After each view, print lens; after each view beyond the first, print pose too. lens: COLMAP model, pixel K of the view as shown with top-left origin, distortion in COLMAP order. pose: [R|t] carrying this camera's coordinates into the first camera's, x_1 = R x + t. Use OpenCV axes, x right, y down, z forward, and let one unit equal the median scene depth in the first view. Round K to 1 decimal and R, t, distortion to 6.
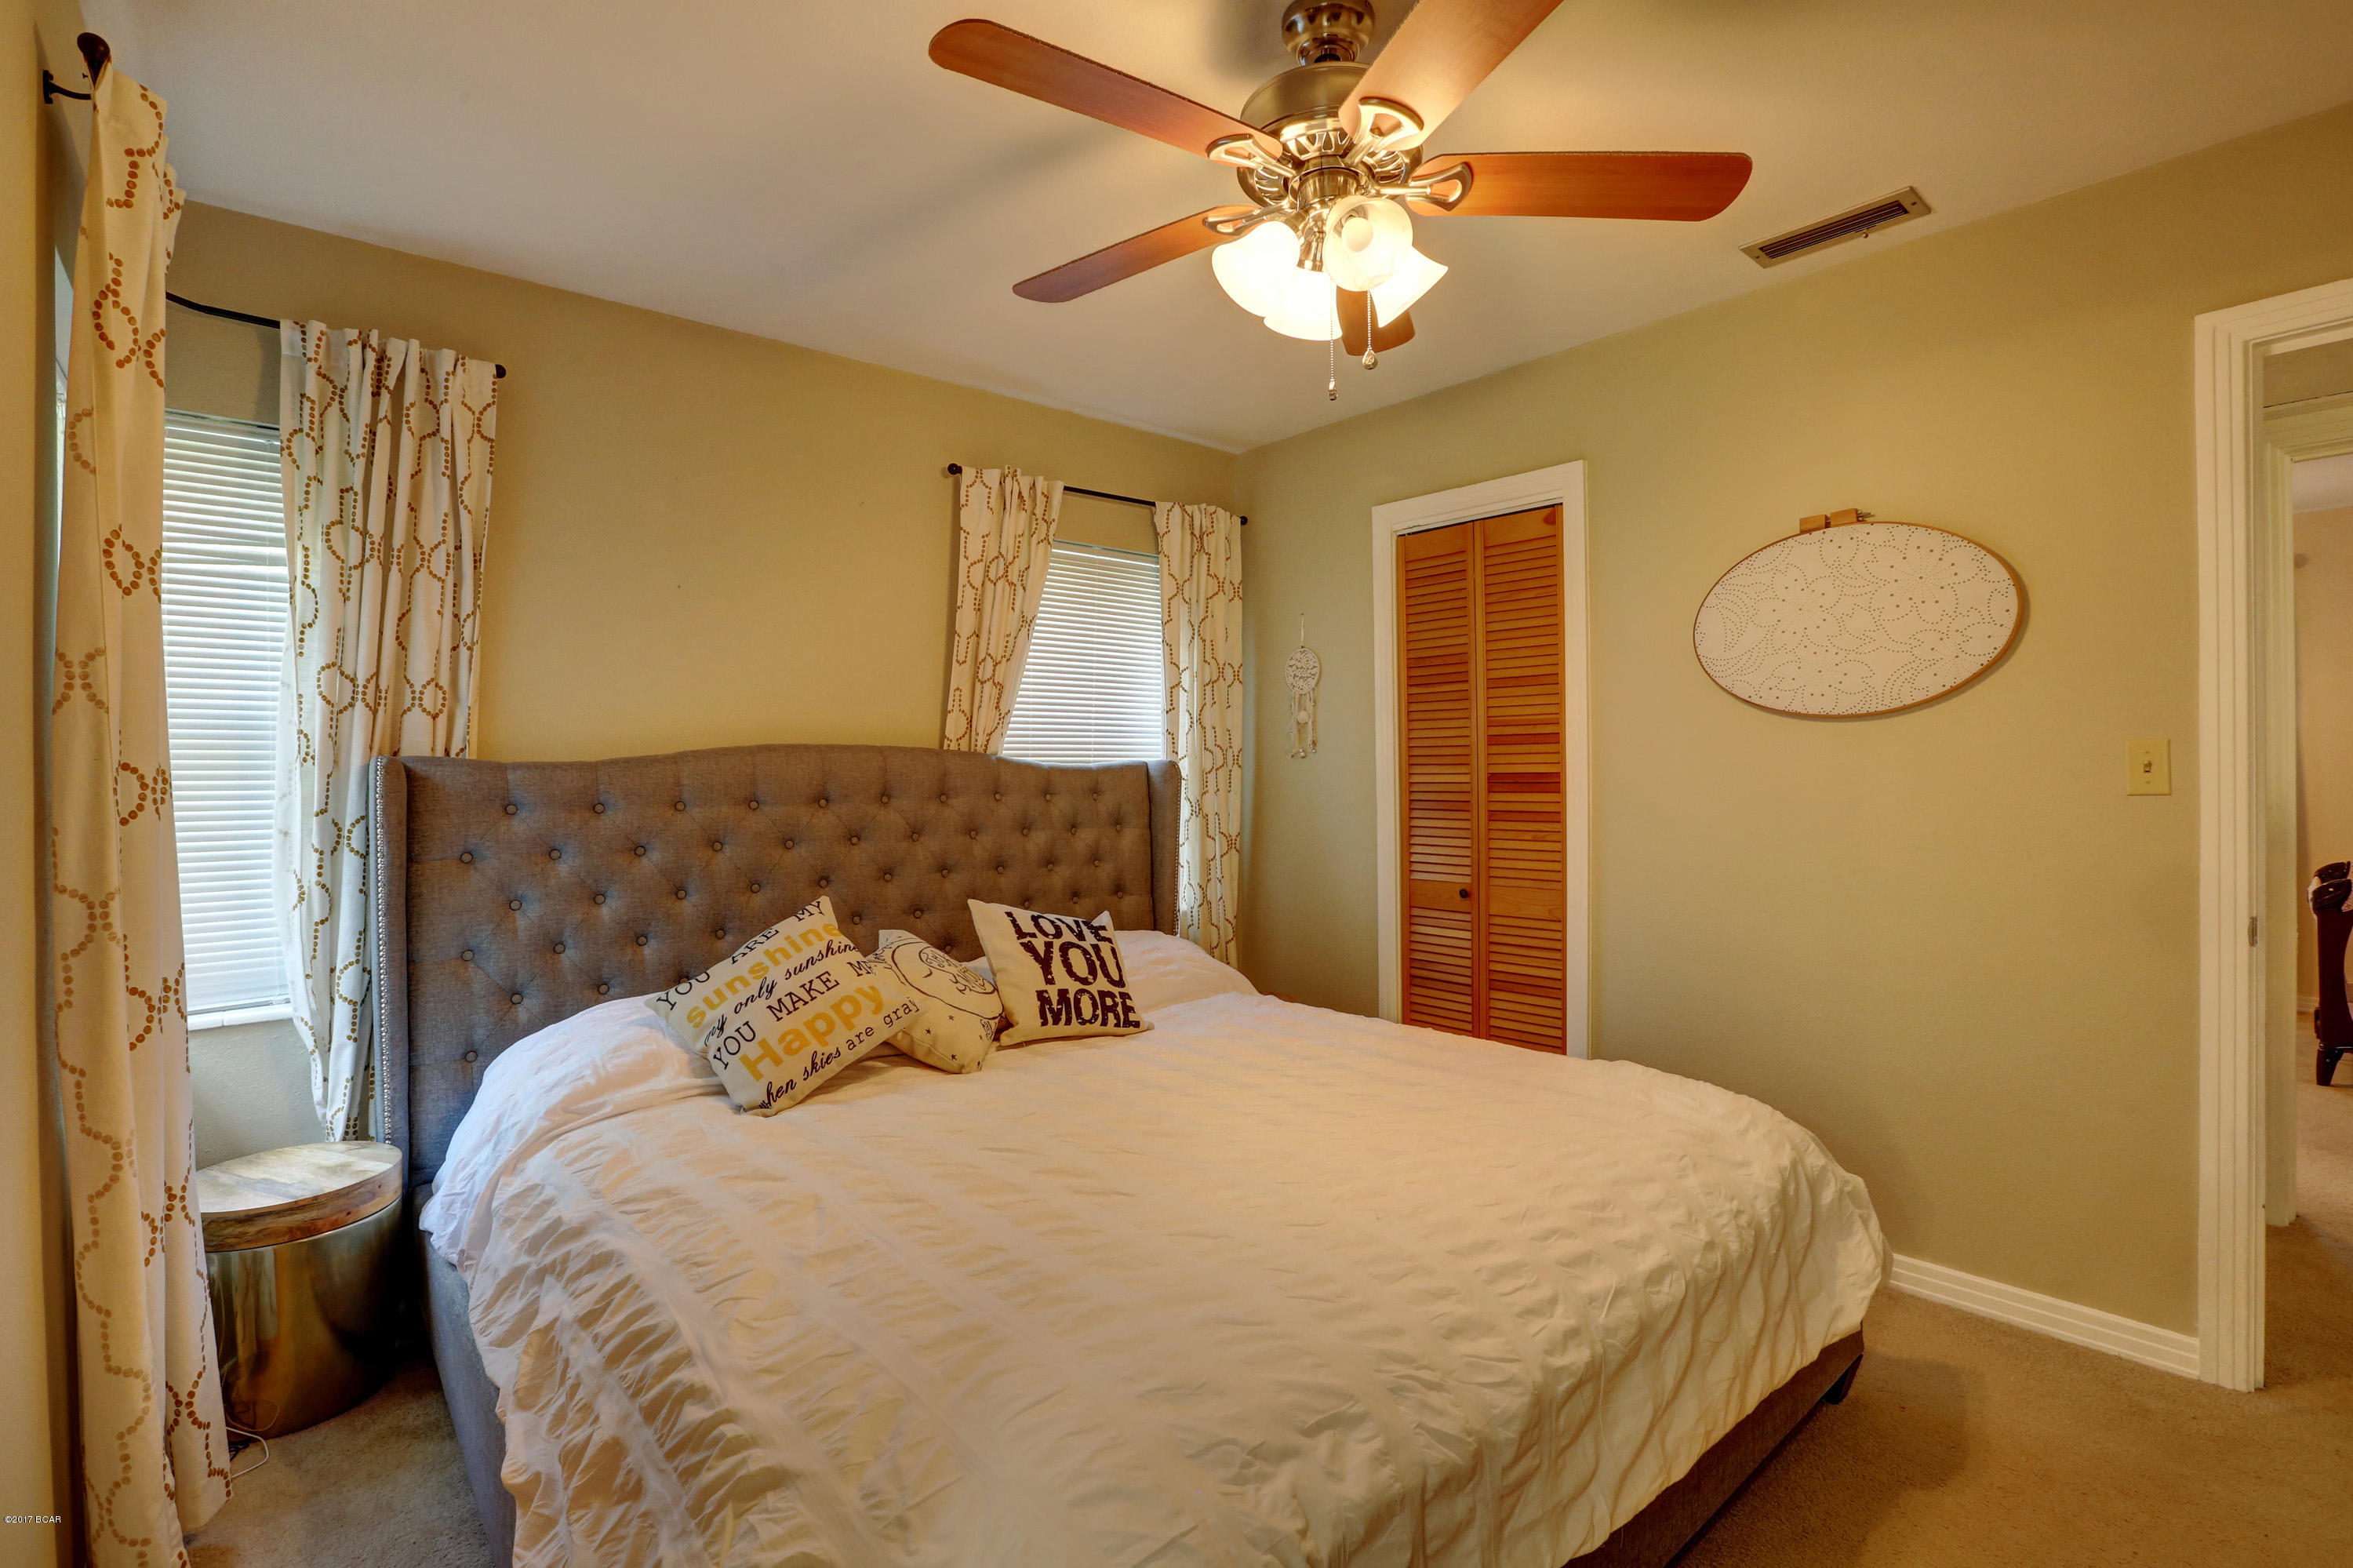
lens RADIAL K [[1085.4, 0, 1176.5], [0, 1085.4, 784.0], [0, 0, 1]] dist [-0.066790, 0.031429]
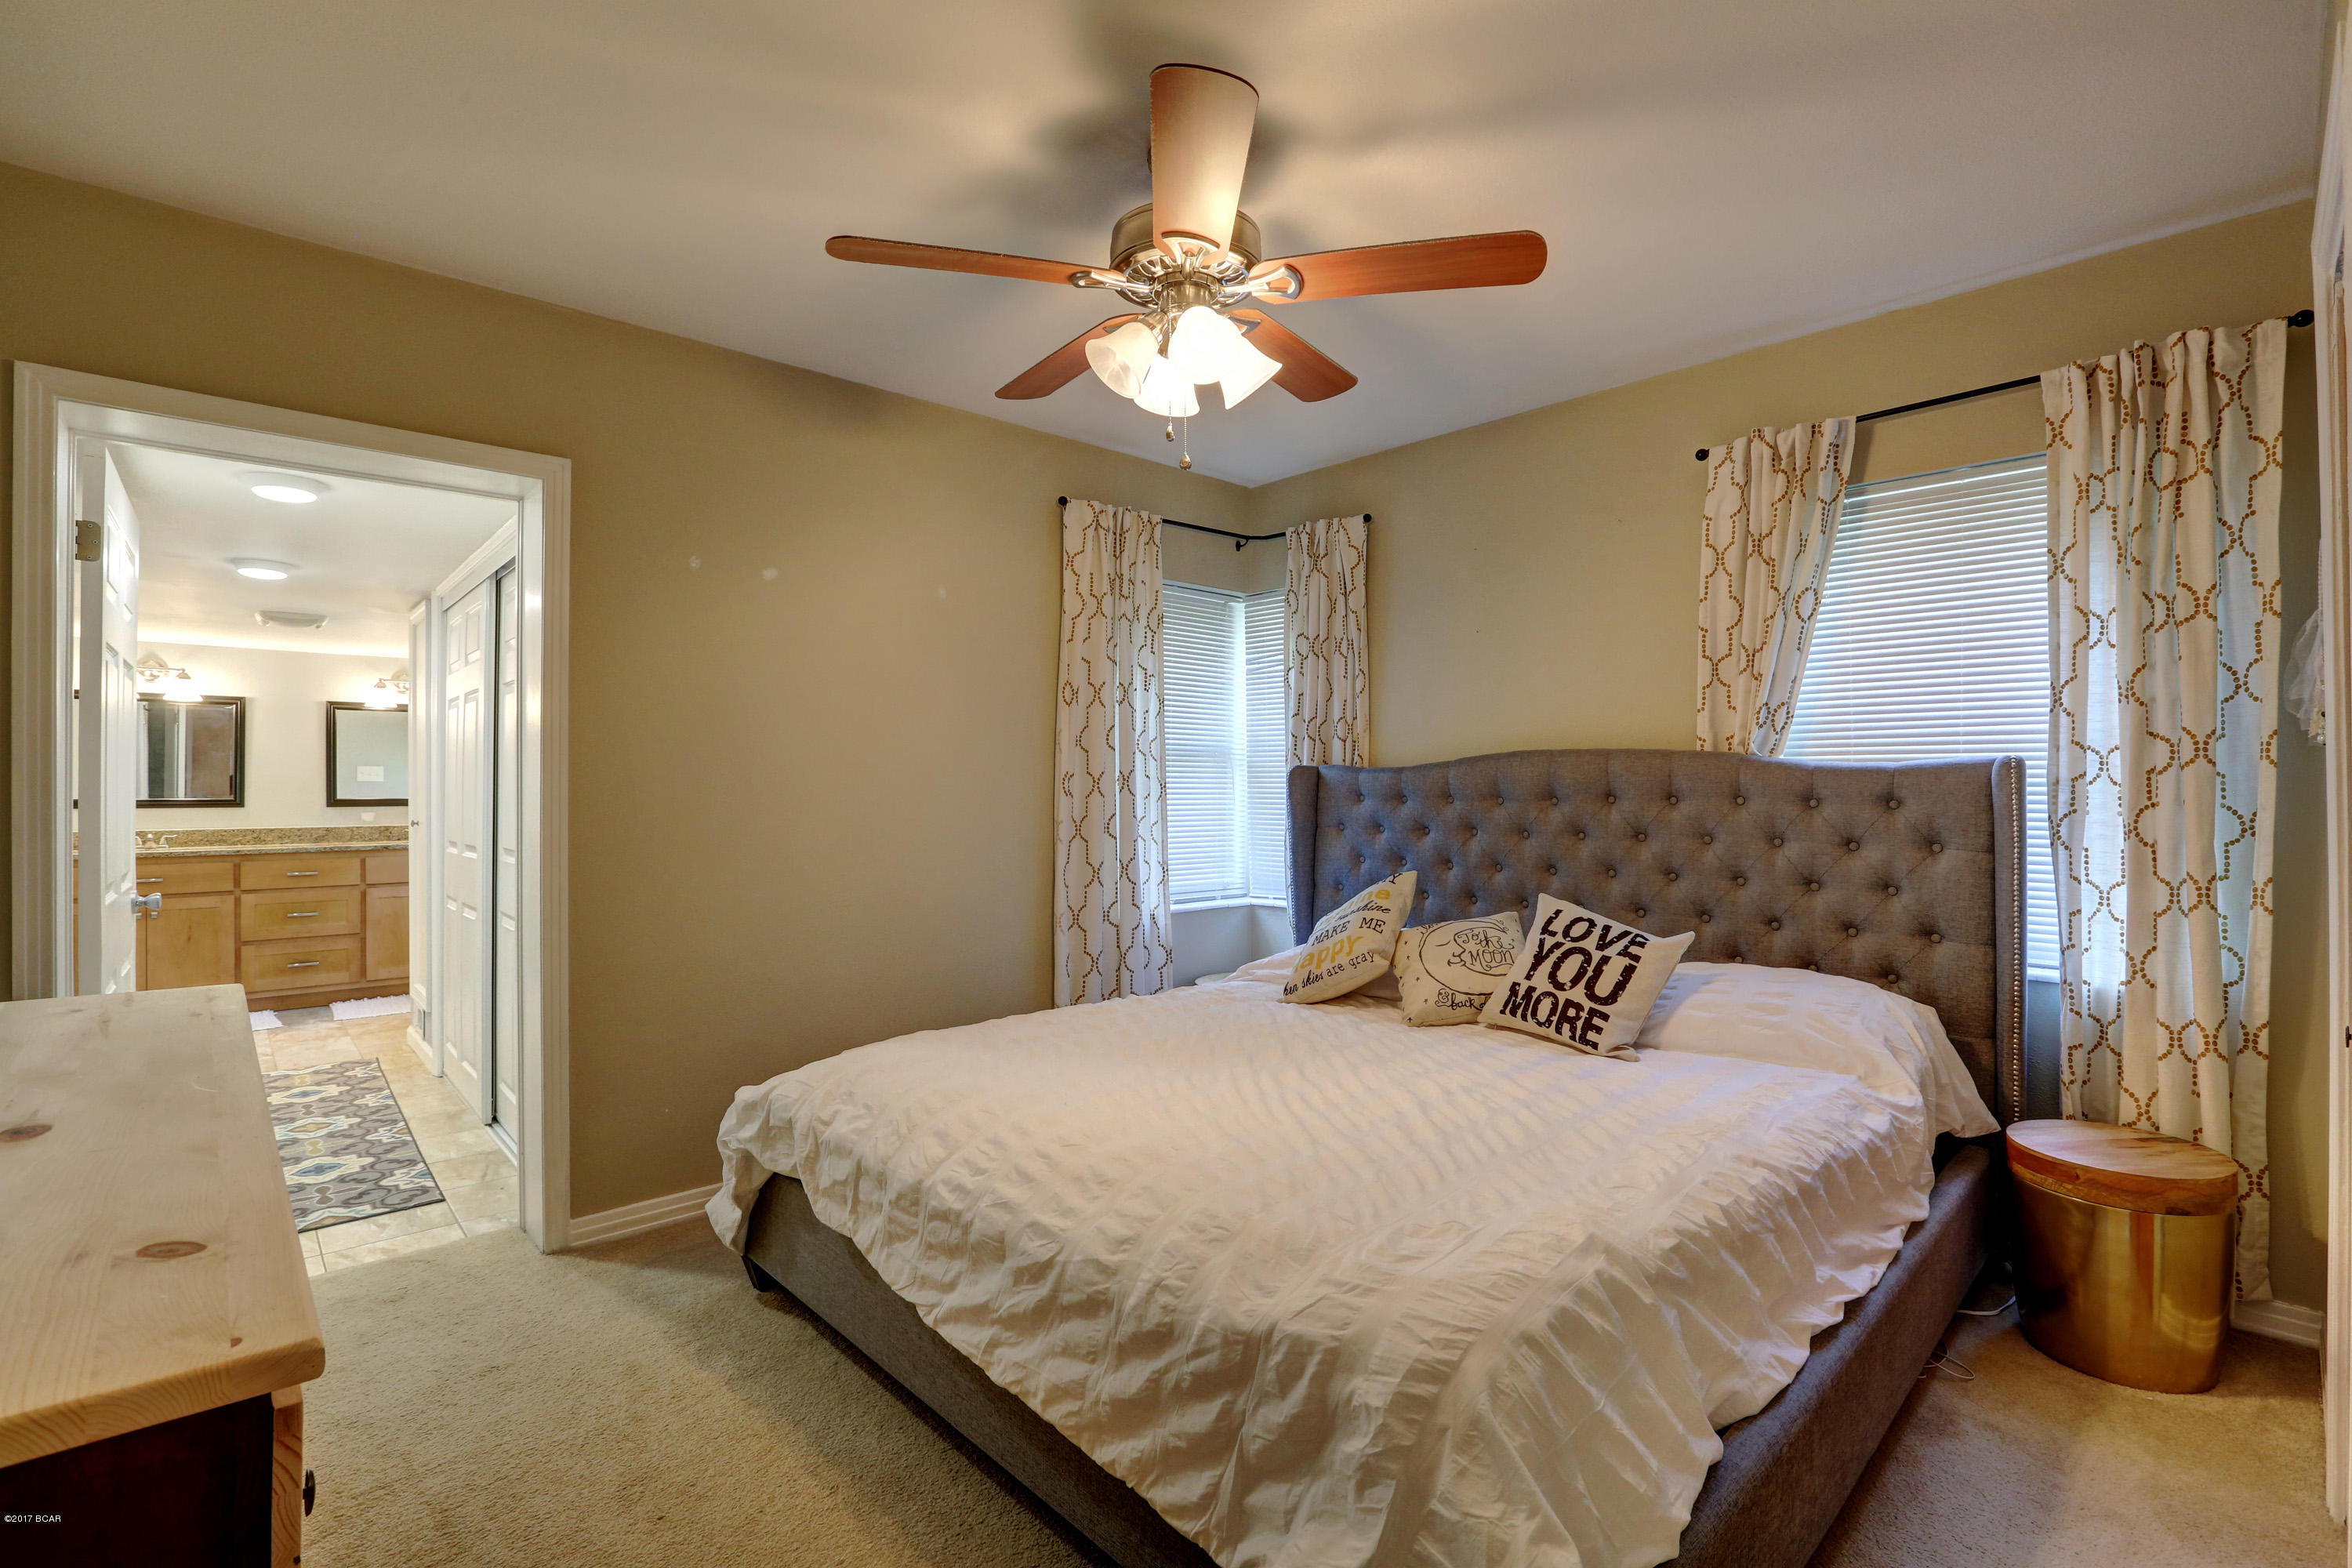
lens RADIAL K [[1084.9, 0, 1176.0], [0, 1084.9, 784.0], [0, 0, 1]] dist [-0.066790, 0.031429]
pose [[0.033355, 0.007605, -0.999415, 0.881414], [-0.007347, 0.999946, 0.007363, -0.006580], [0.999417, 0.007097, 0.033409, 0.617673]]
